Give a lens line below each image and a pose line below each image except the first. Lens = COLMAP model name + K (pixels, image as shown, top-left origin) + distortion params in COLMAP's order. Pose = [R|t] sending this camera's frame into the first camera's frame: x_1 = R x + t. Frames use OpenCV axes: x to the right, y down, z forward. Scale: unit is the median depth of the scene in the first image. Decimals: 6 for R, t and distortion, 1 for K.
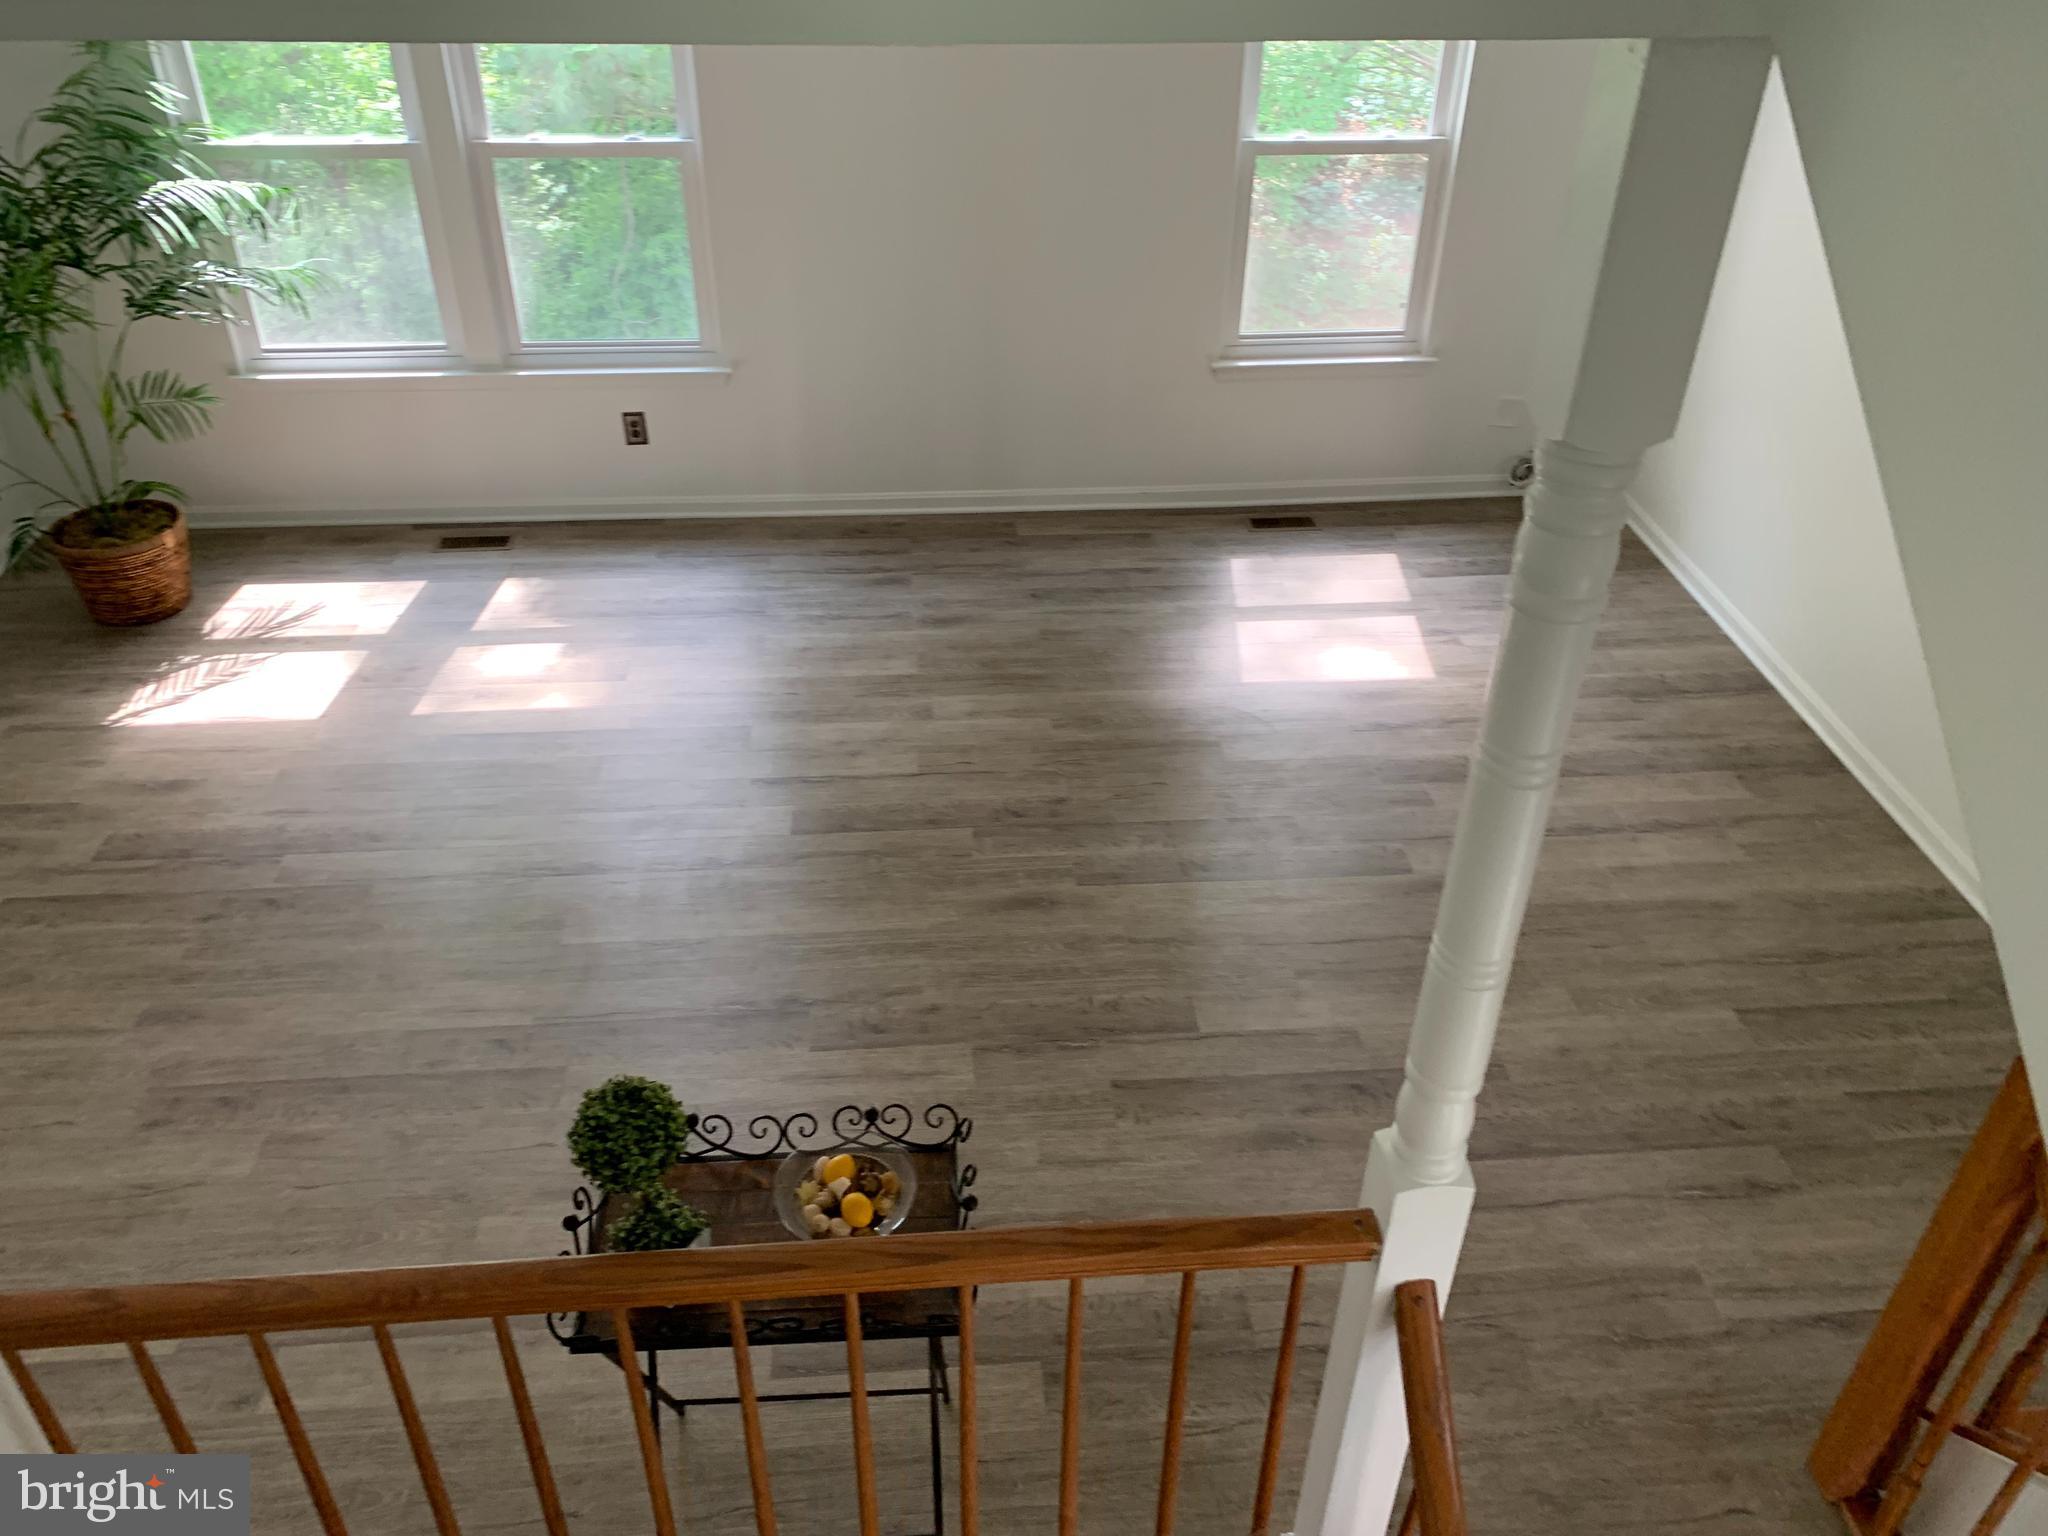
lens RADIAL K [[1559.1, 0, 1029.4], [0, 1559.1, 747.9], [0, 0, 1]] dist [0.059906, -0.064842]
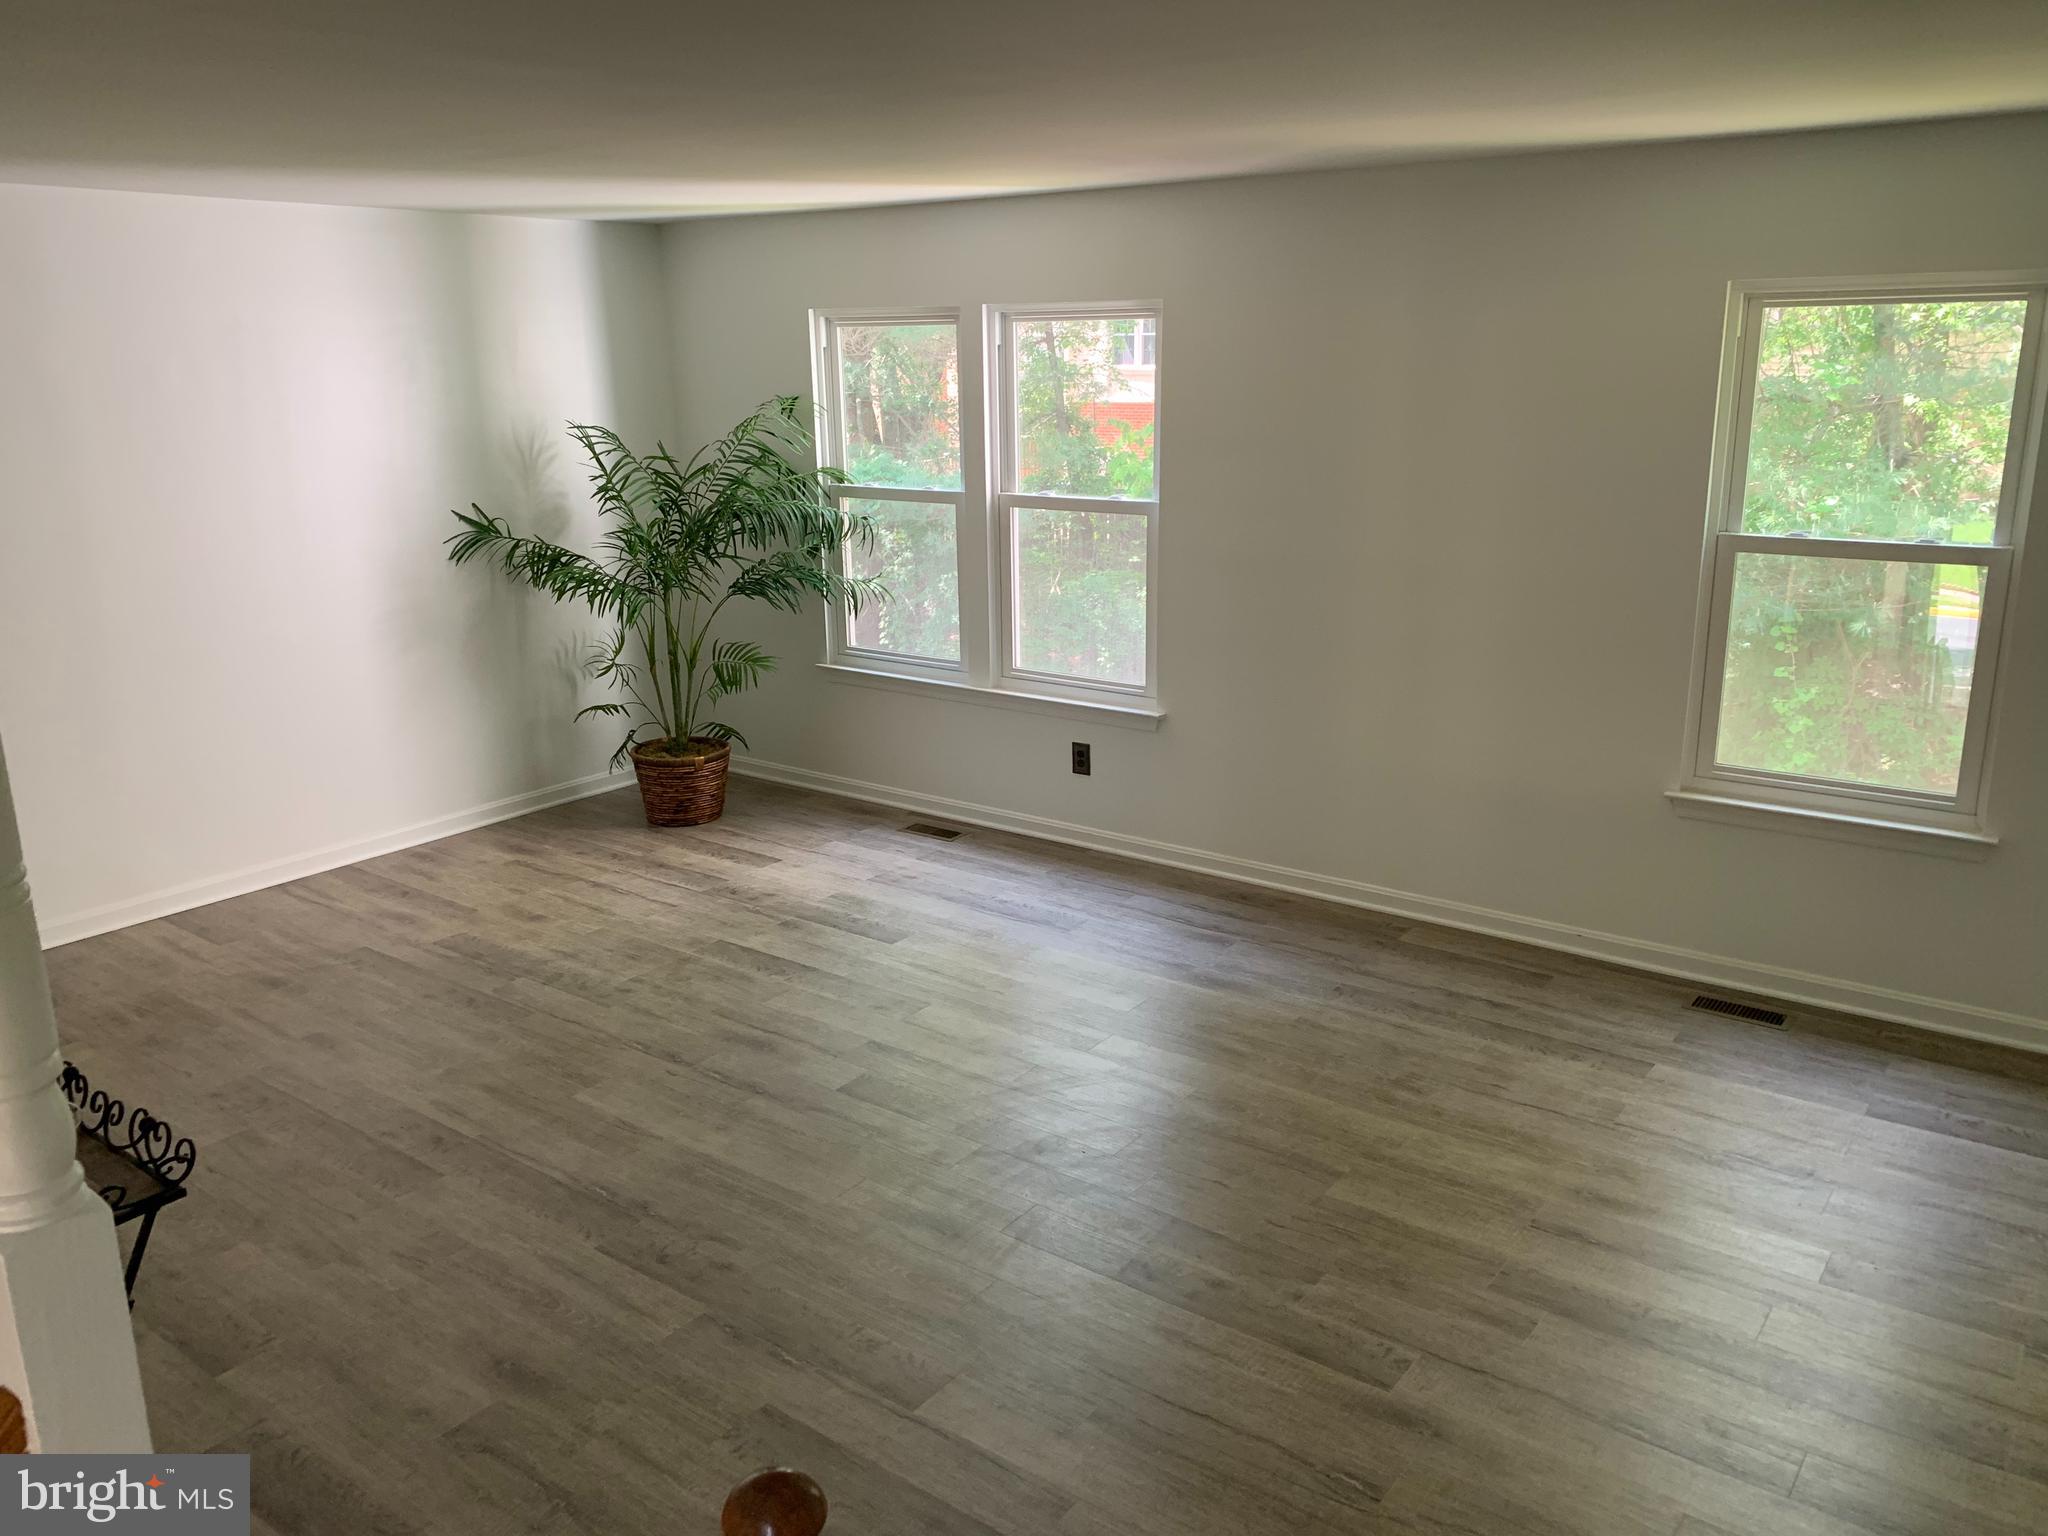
lens RADIAL K [[1559.1, 0, 1029.4], [0, 1559.1, 747.9], [0, 0, 1]] dist [0.059906, -0.064842]
pose [[0.747850, 0.142609, -0.648369, 0.539234], [-0.347978, 0.915942, -0.199907, 0.014250], [0.565360, 0.375118, 0.734612, 0.294333]]
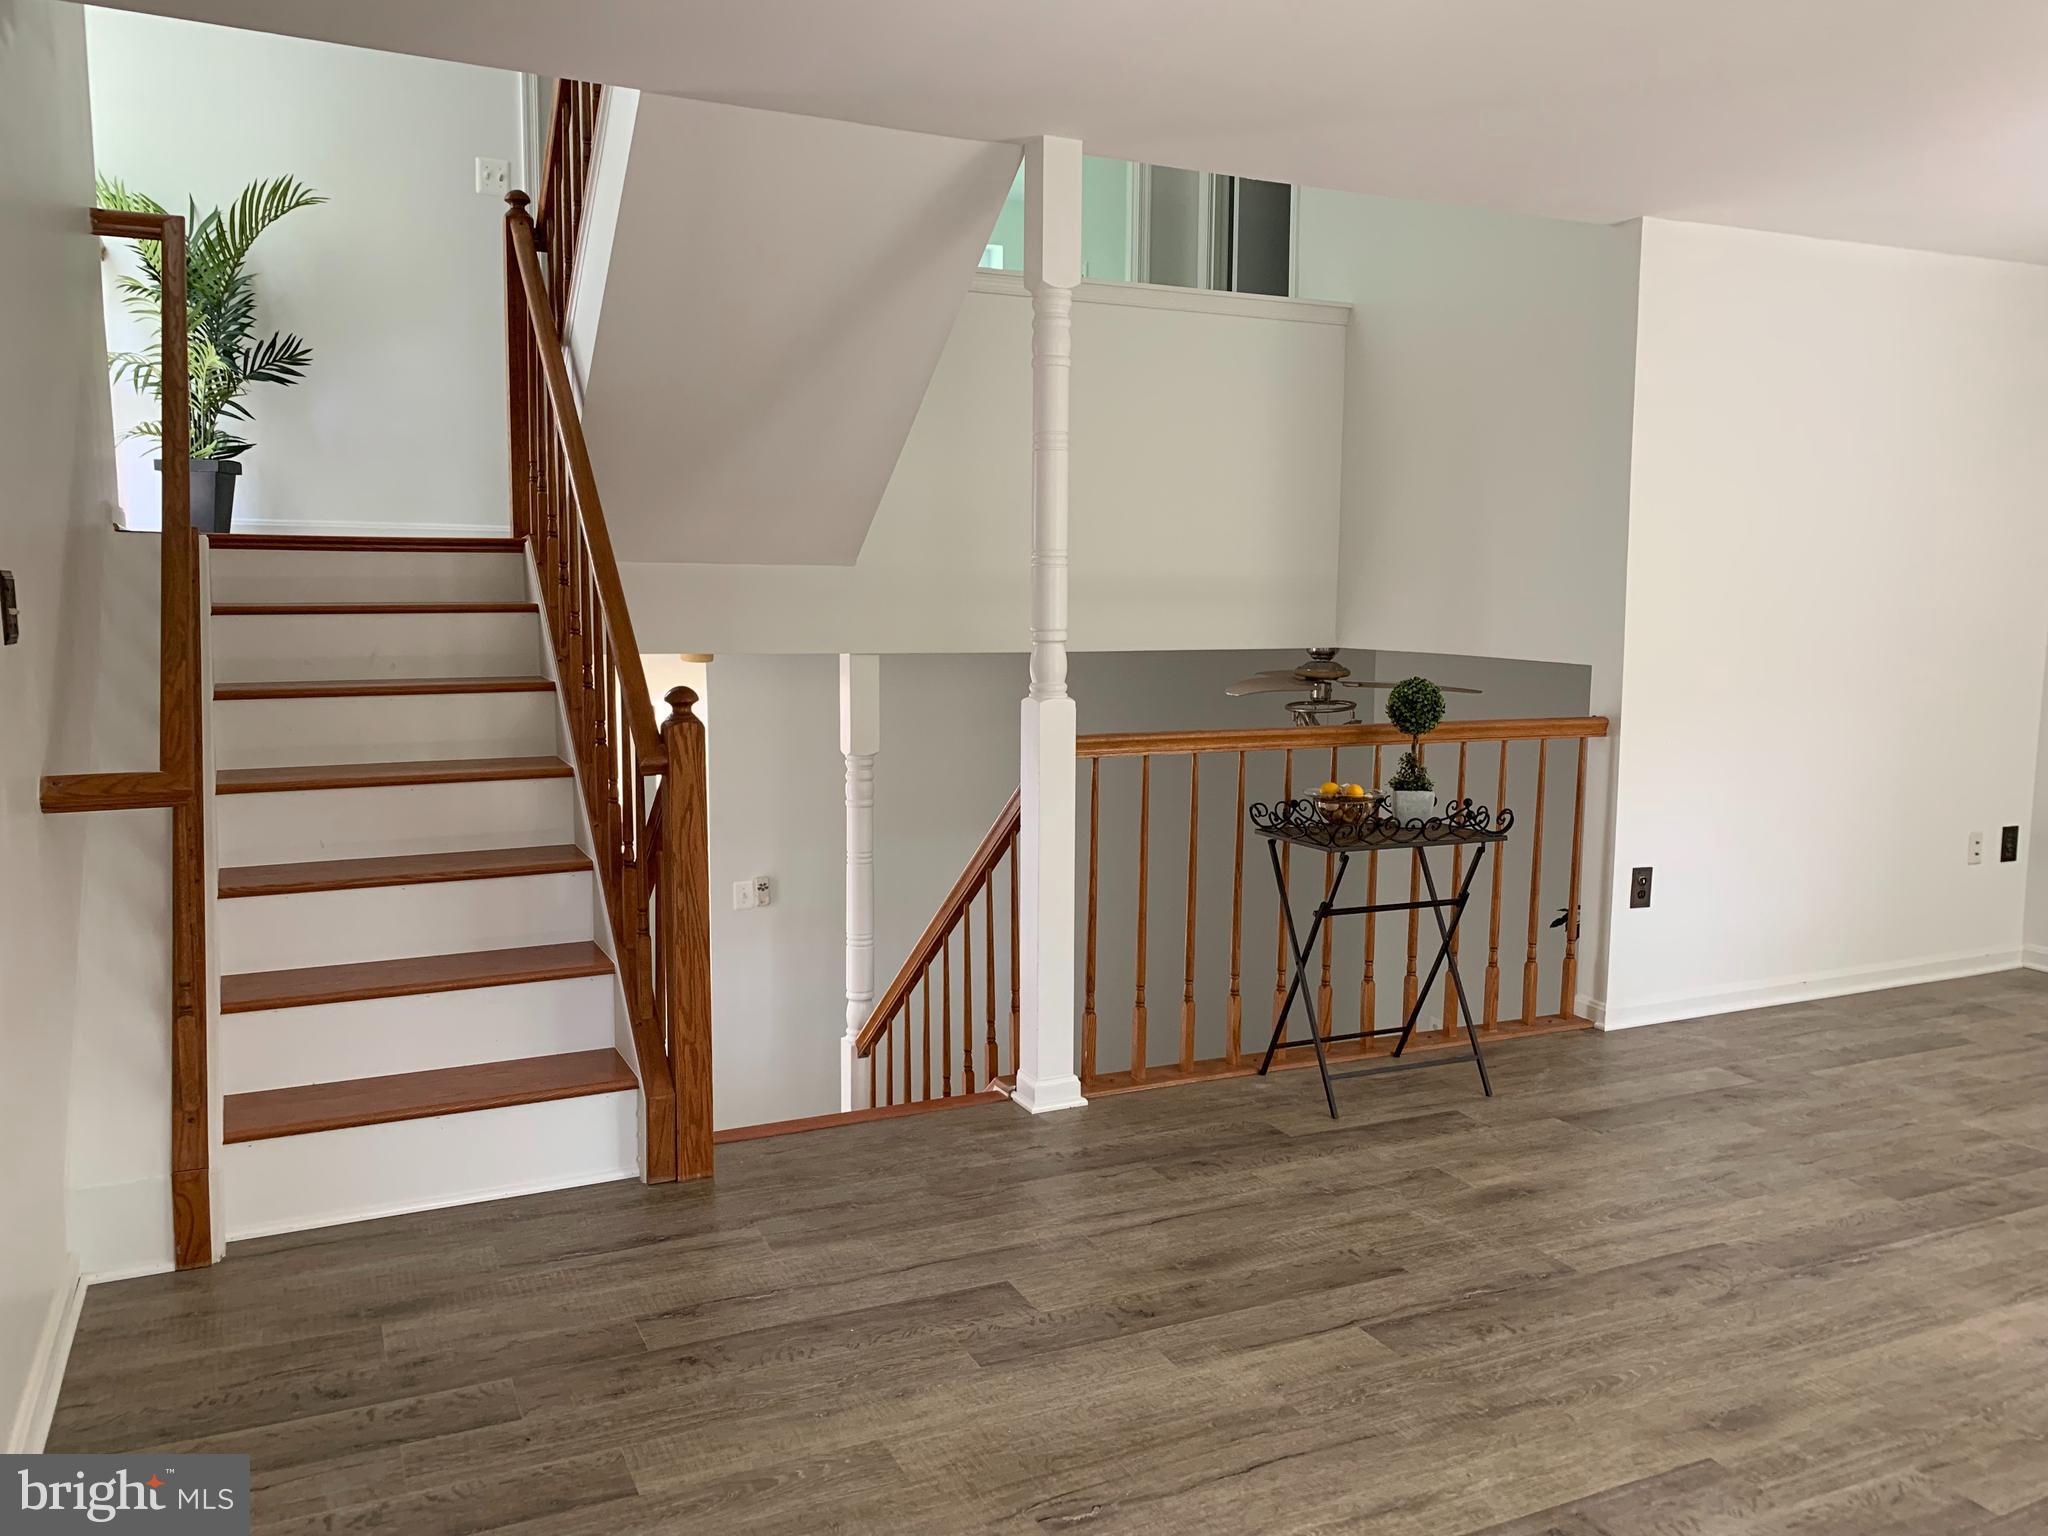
lens RADIAL K [[1563.5, 0, 1026.2], [0, 1563.5, 753.2], [0, 0, 1]] dist [0.029349, -0.013097]
pose [[-0.933238, 0.014521, -0.358964, 0.467891], [-0.219913, 0.767019, 0.602760, -0.404225], [0.284085, 0.641460, -0.712618, 1.160922]]
